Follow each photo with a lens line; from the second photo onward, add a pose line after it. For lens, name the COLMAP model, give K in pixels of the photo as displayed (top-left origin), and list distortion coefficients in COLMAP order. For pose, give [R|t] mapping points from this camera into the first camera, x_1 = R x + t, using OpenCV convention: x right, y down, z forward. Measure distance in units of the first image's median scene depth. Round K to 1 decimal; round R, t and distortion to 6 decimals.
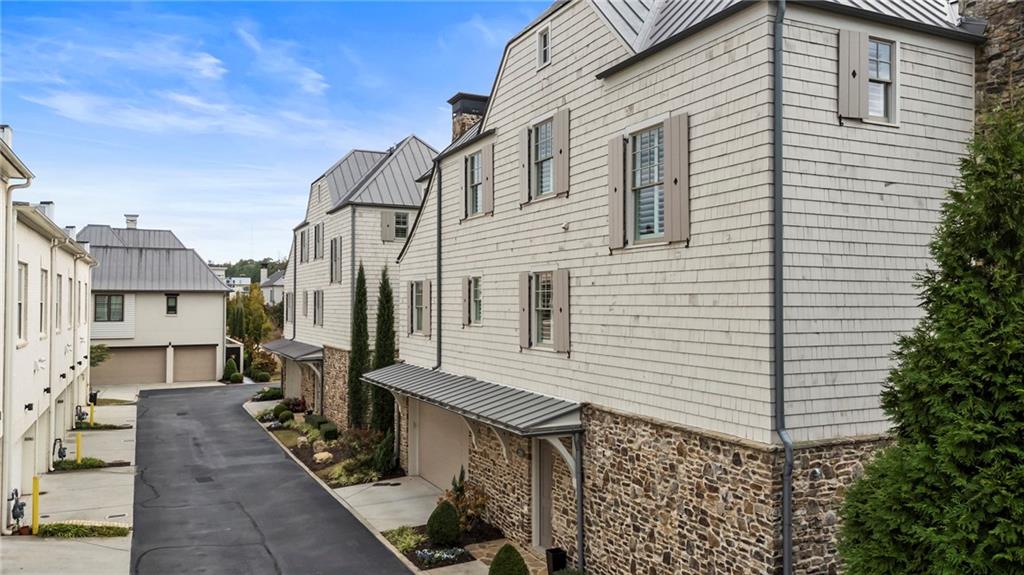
lens RADIAL K [[746.7, 0, 512.0], [0, 746.7, 287.5], [0, 0, 1]] dist [0.114577, -0.161930]
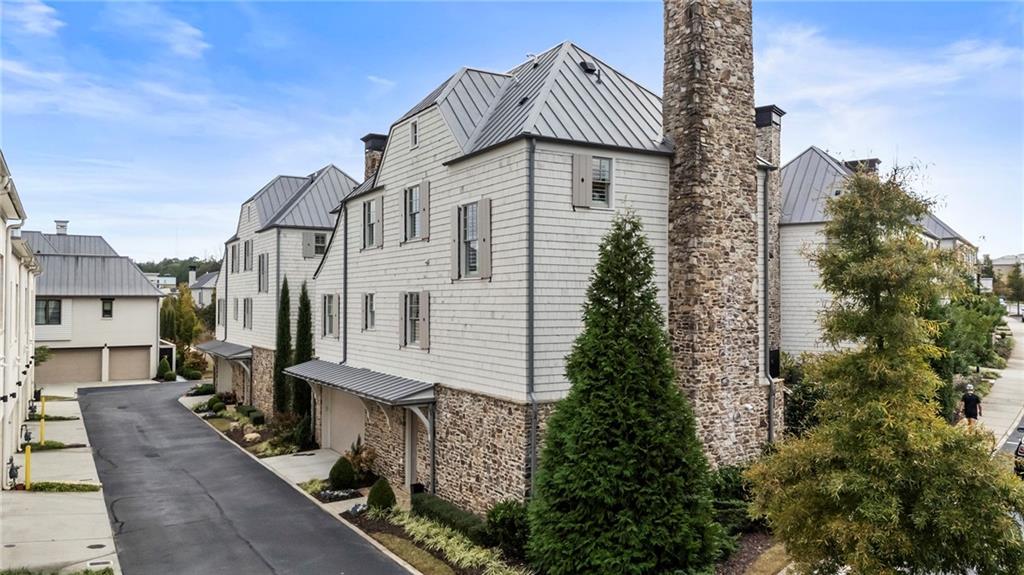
lens RADIAL K [[746.7, 0, 512.0], [0, 746.7, 287.5], [0, 0, 1]] dist [0.114577, -0.161930]
pose [[0.996319, 0.001700, 0.085706, 0.094548], [-0.001747, 0.999998, 0.000474, -0.027812], [-0.085705, -0.000622, 0.996320, -0.381995]]
